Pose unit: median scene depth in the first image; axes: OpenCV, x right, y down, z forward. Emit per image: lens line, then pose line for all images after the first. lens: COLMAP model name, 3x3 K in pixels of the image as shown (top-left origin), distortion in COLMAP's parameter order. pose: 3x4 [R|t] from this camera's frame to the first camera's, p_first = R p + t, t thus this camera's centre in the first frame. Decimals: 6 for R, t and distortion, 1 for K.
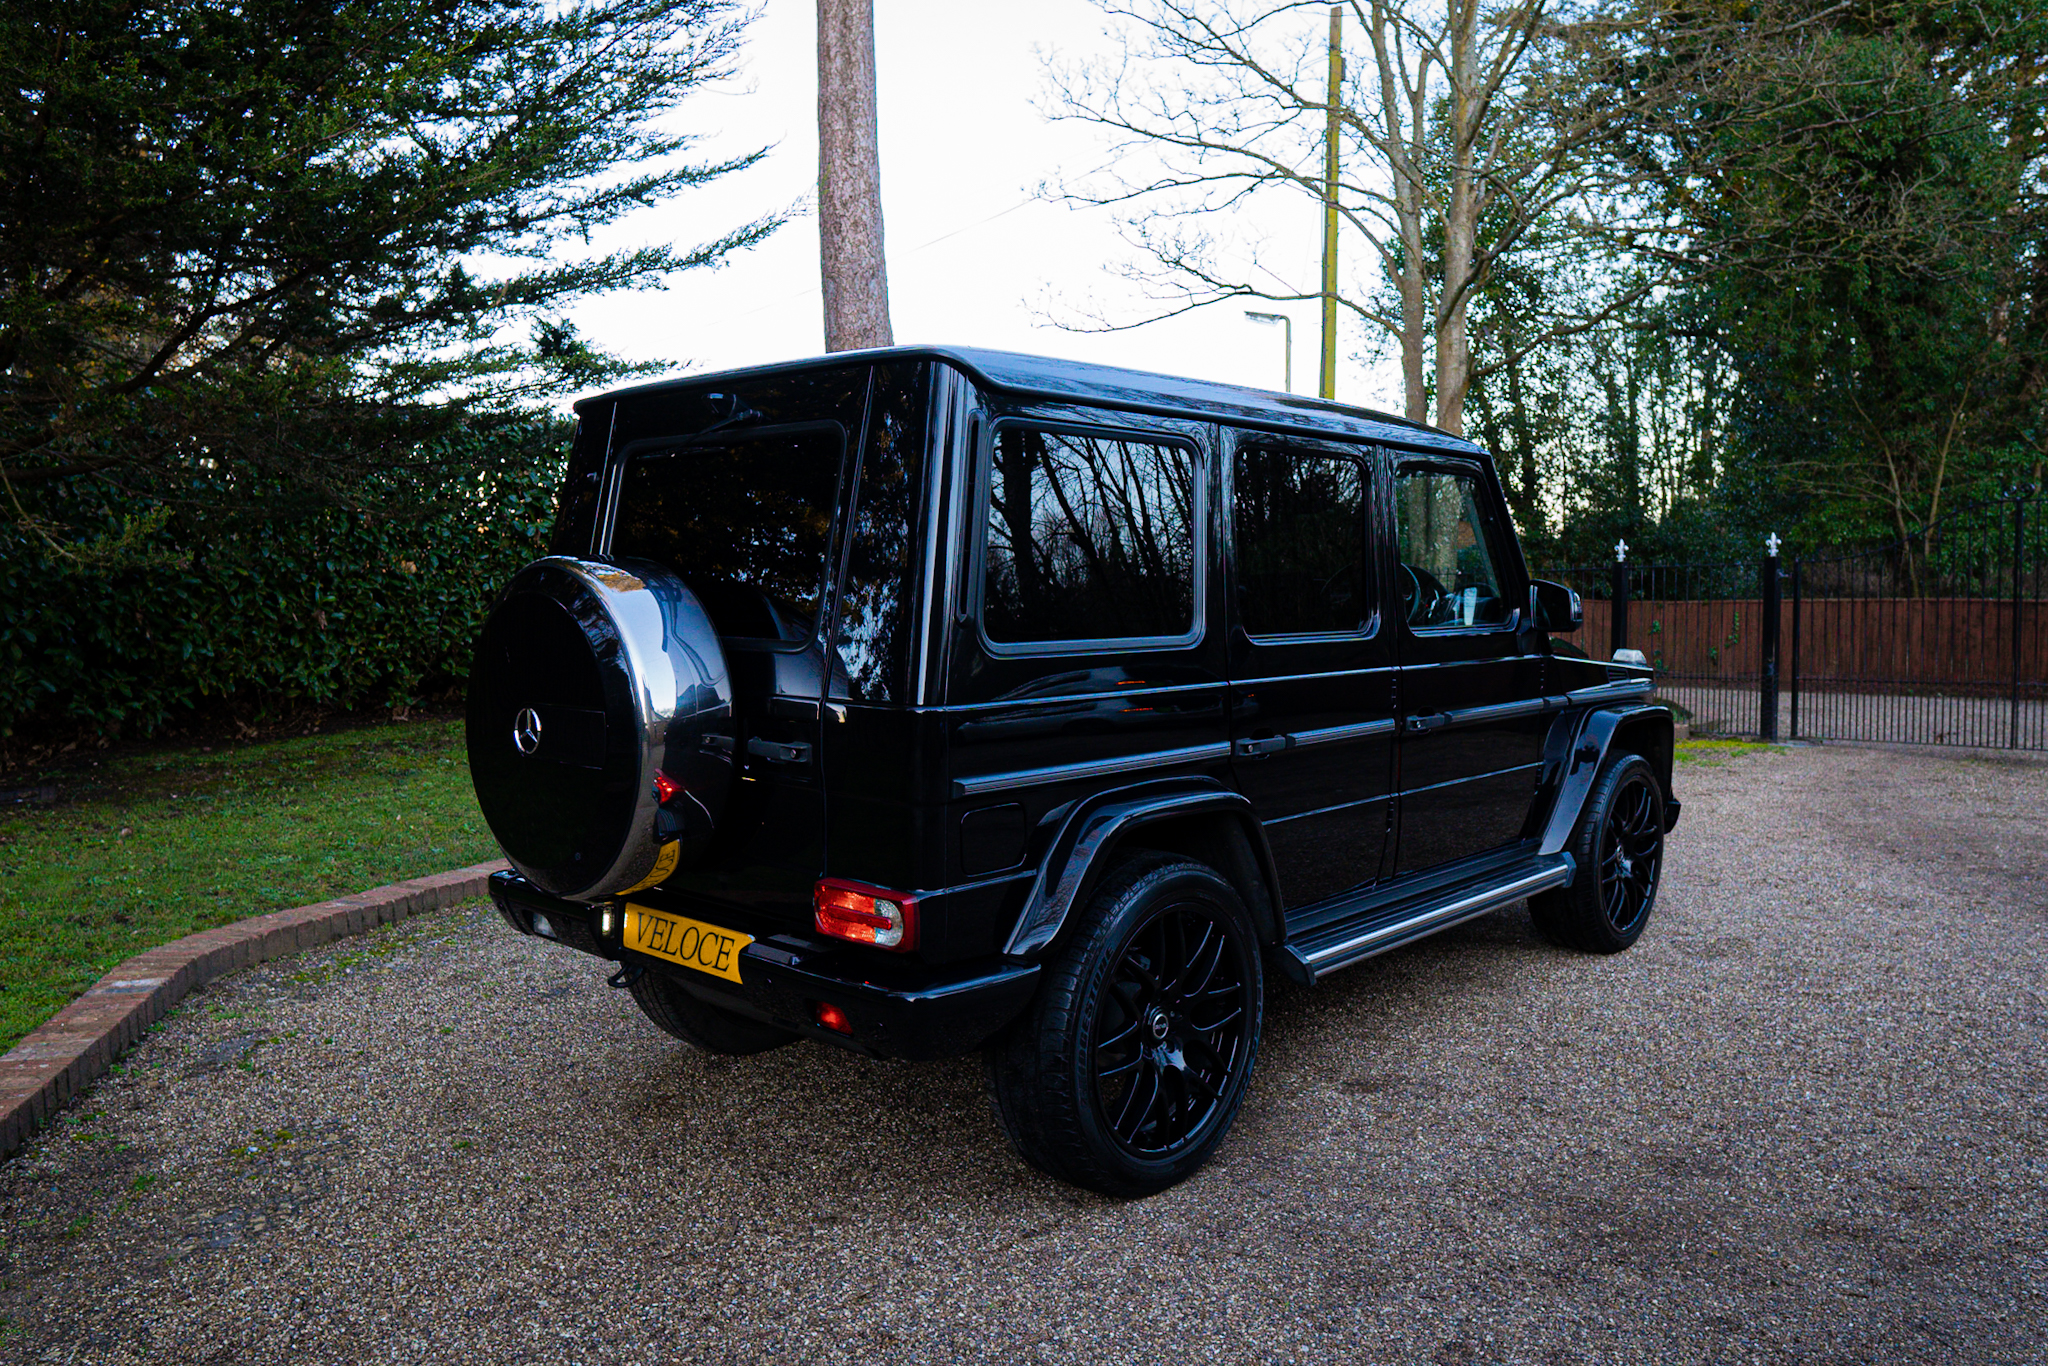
lens RADIAL K [[1450.9, 0, 1015.4], [0, 1450.9, 672.5], [0, 0, 1]] dist [-0.004747, -0.000960]
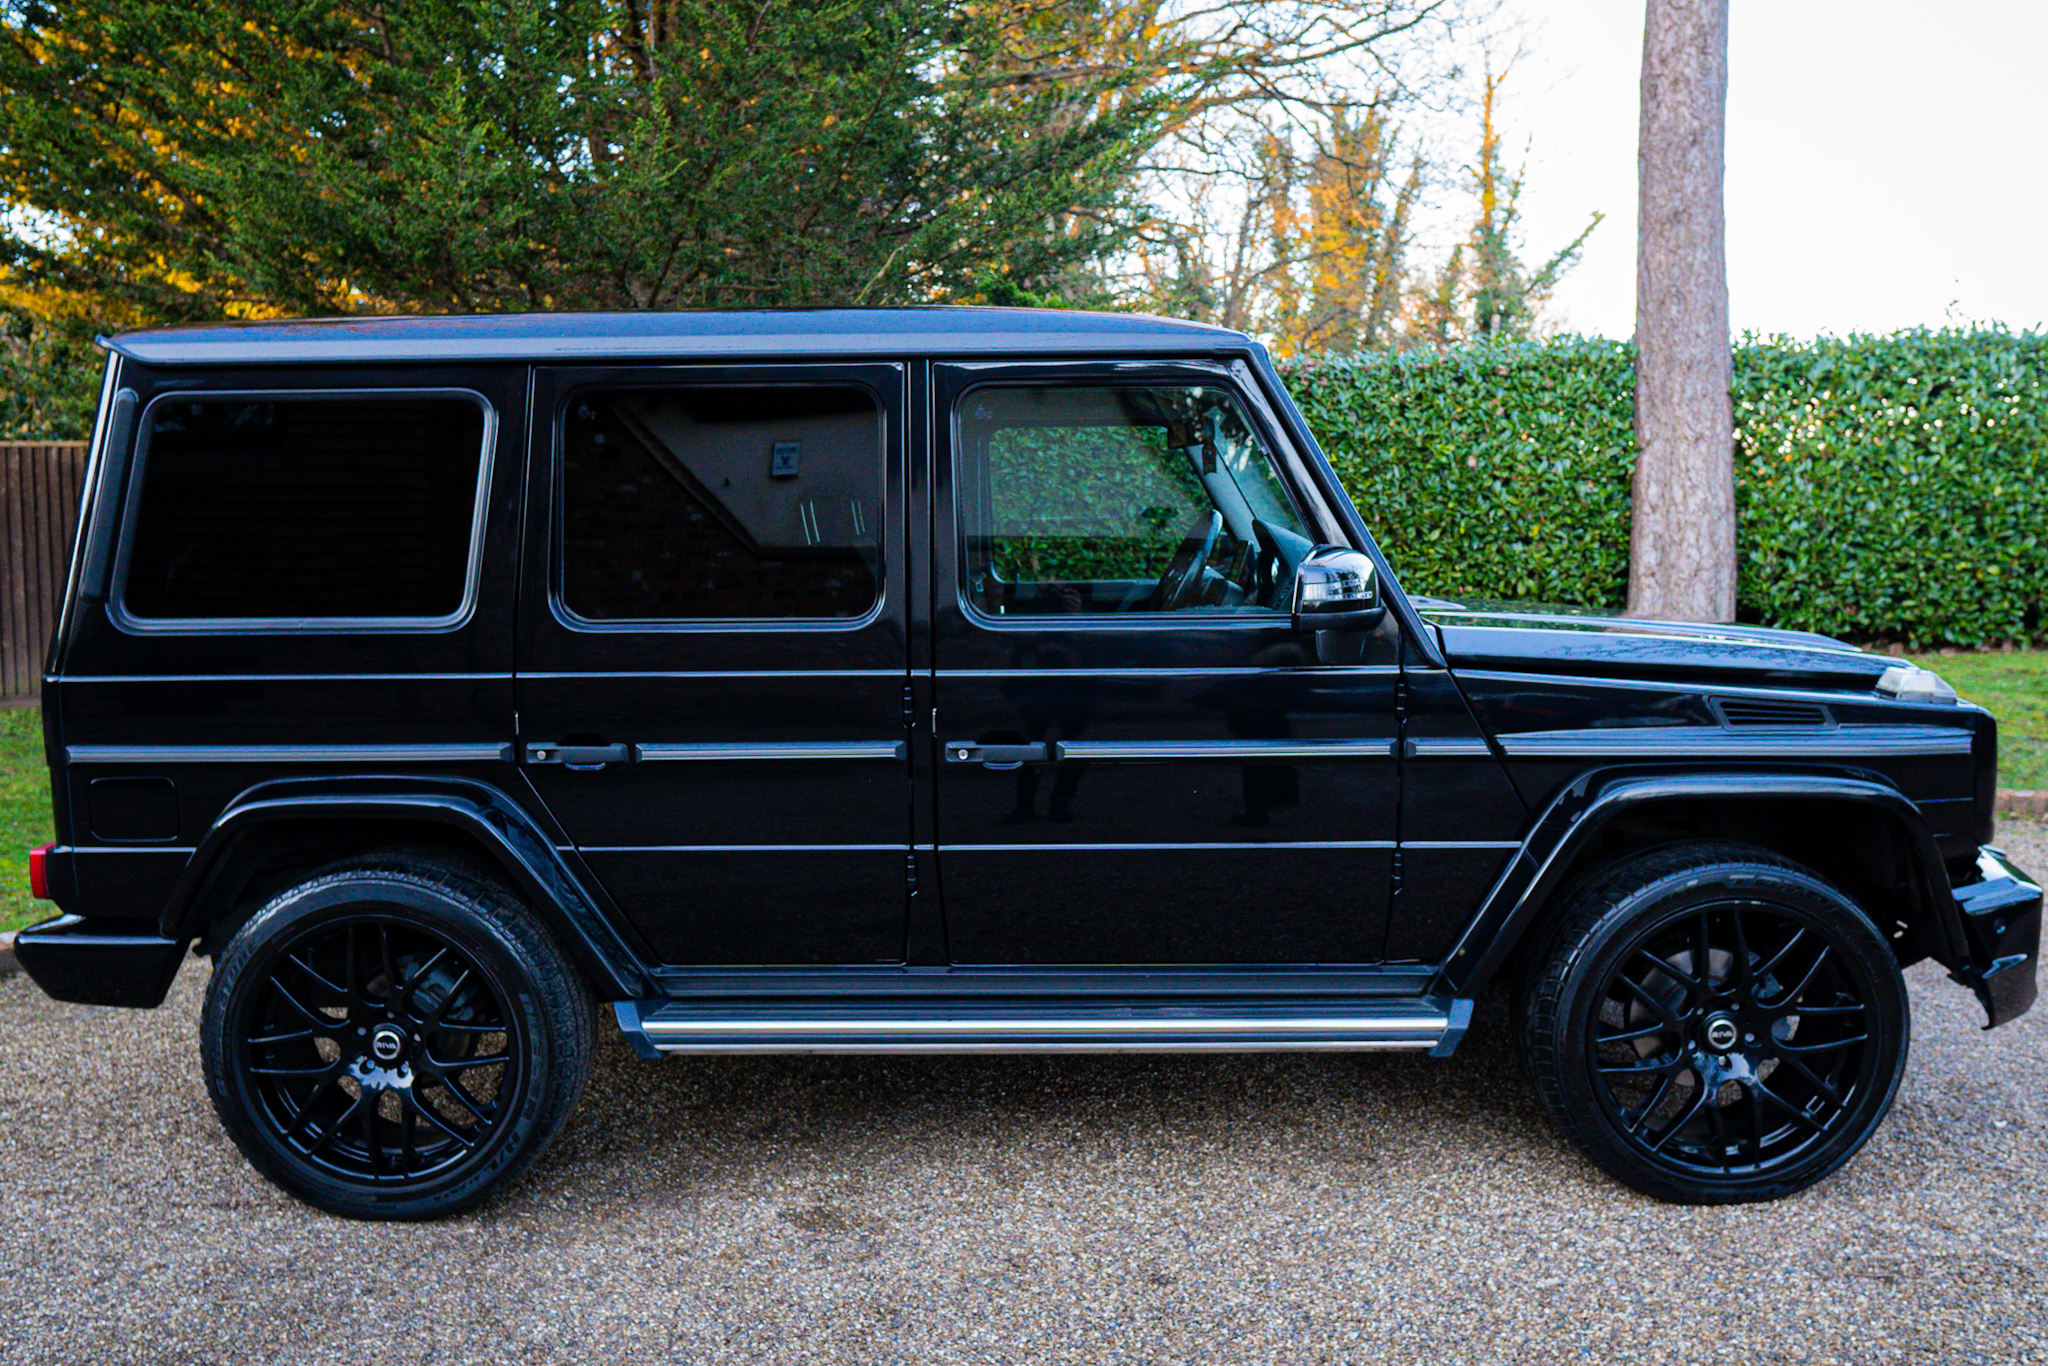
lens RADIAL K [[1450.9, 0, 1015.4], [0, 1450.9, 672.5], [0, 0, 1]] dist [-0.004747, -0.000960]
pose [[0.666148, 0.068651, -0.742653, 0.265778], [-0.035754, 0.997549, 0.060142, -0.015231], [0.744962, -0.013510, 0.666970, 0.179379]]
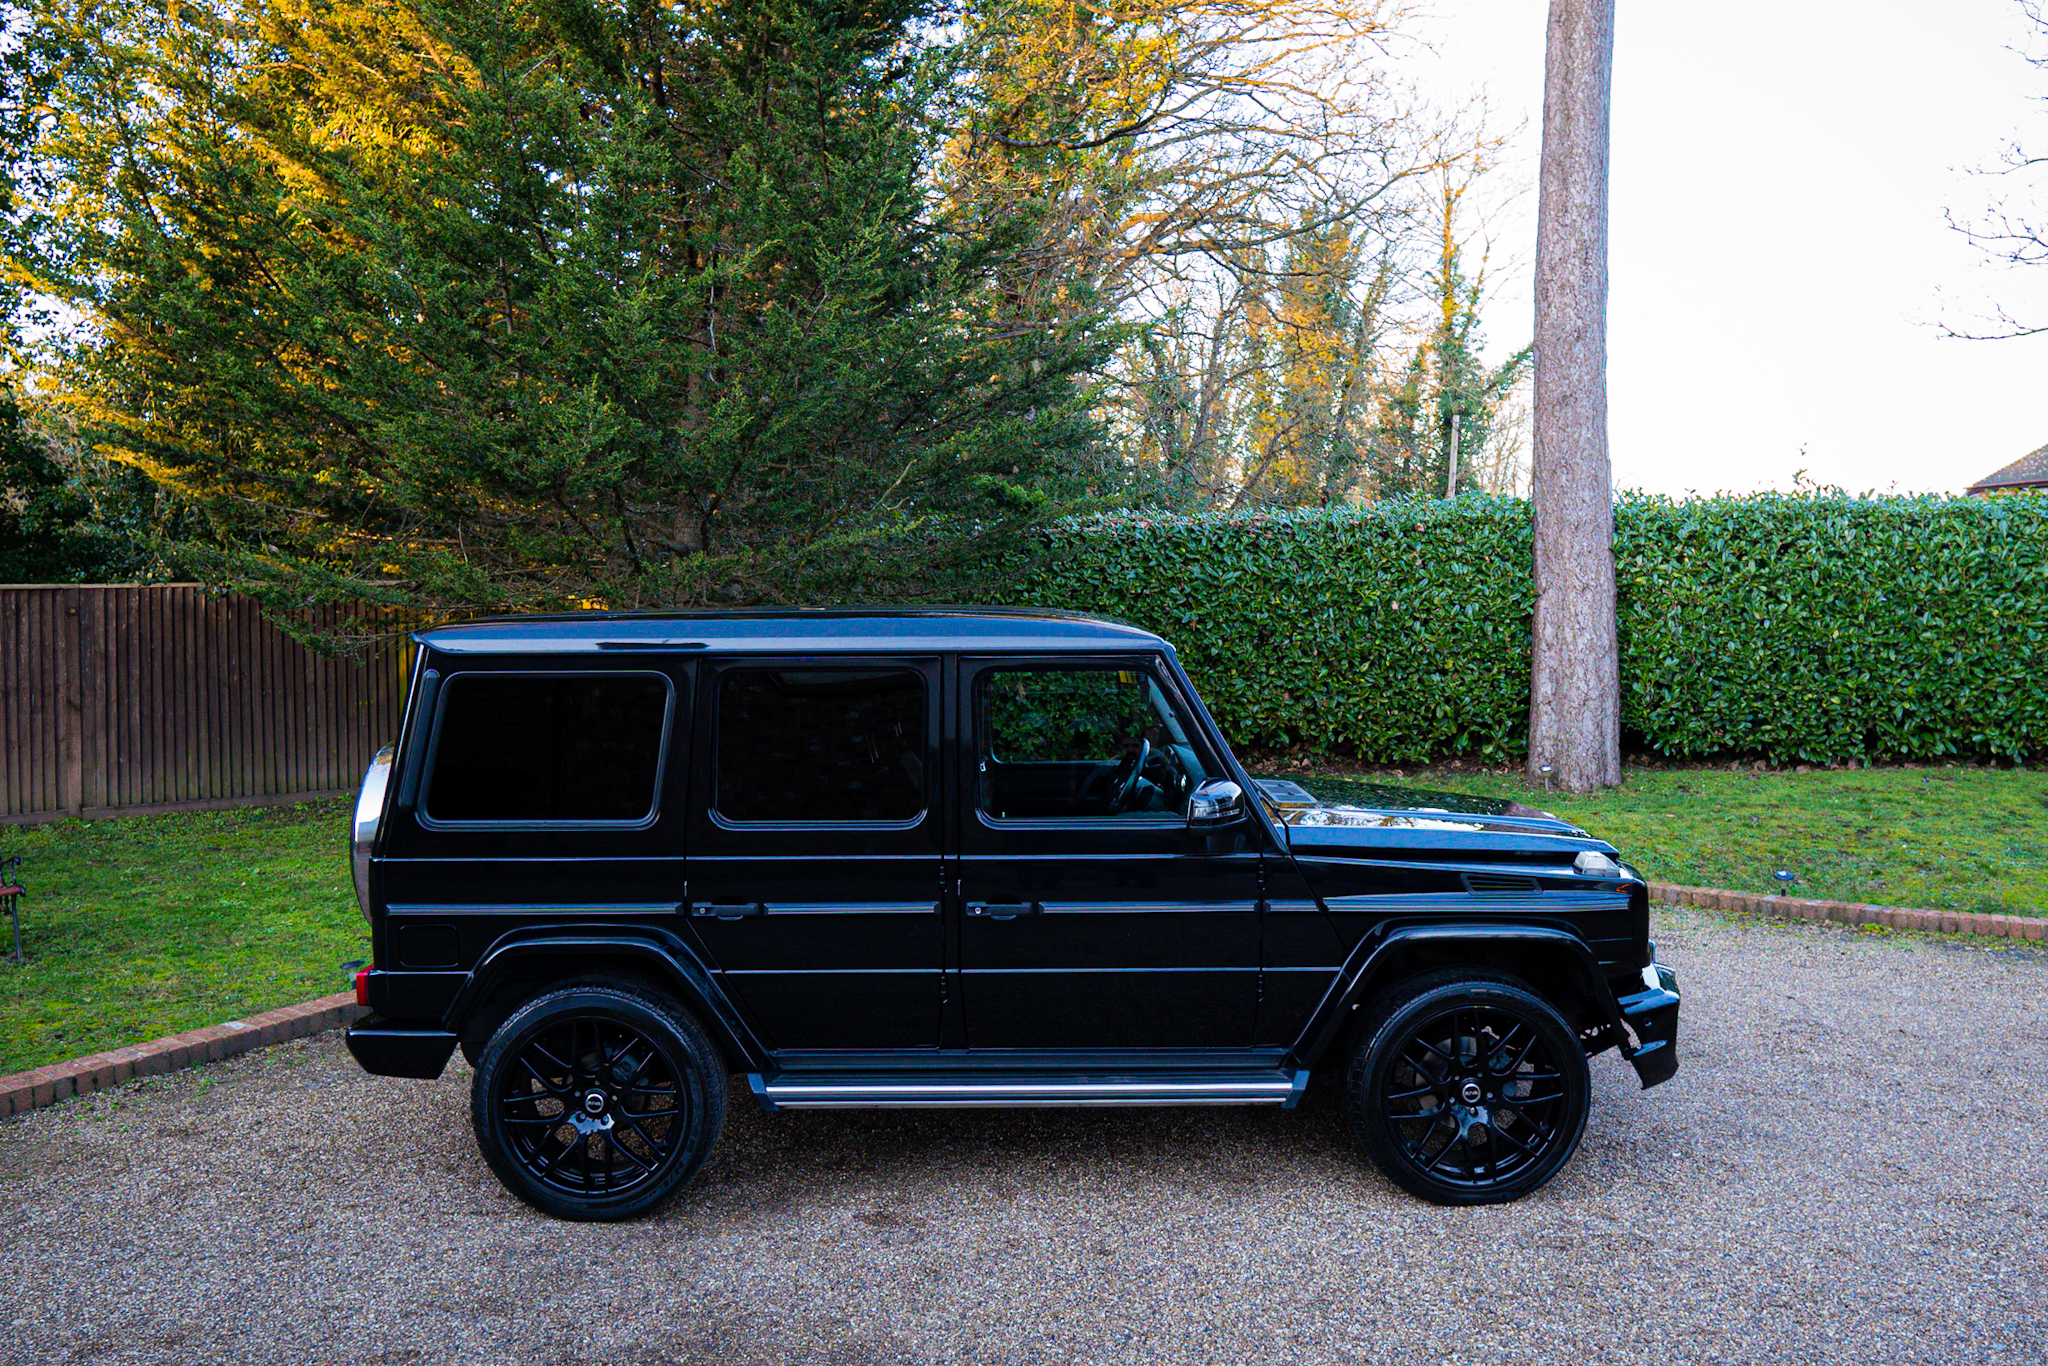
lens RADIAL K [[1443.4, 0, 1027.7], [0, 1443.4, 677.0], [0, 0, 1]] dist [-0.003656, -0.002516]
pose [[0.680587, 0.036765, -0.731744, 0.354344], [-0.038610, 0.999152, 0.014291, -0.050646], [0.731649, 0.018526, 0.681429, 0.094039]]
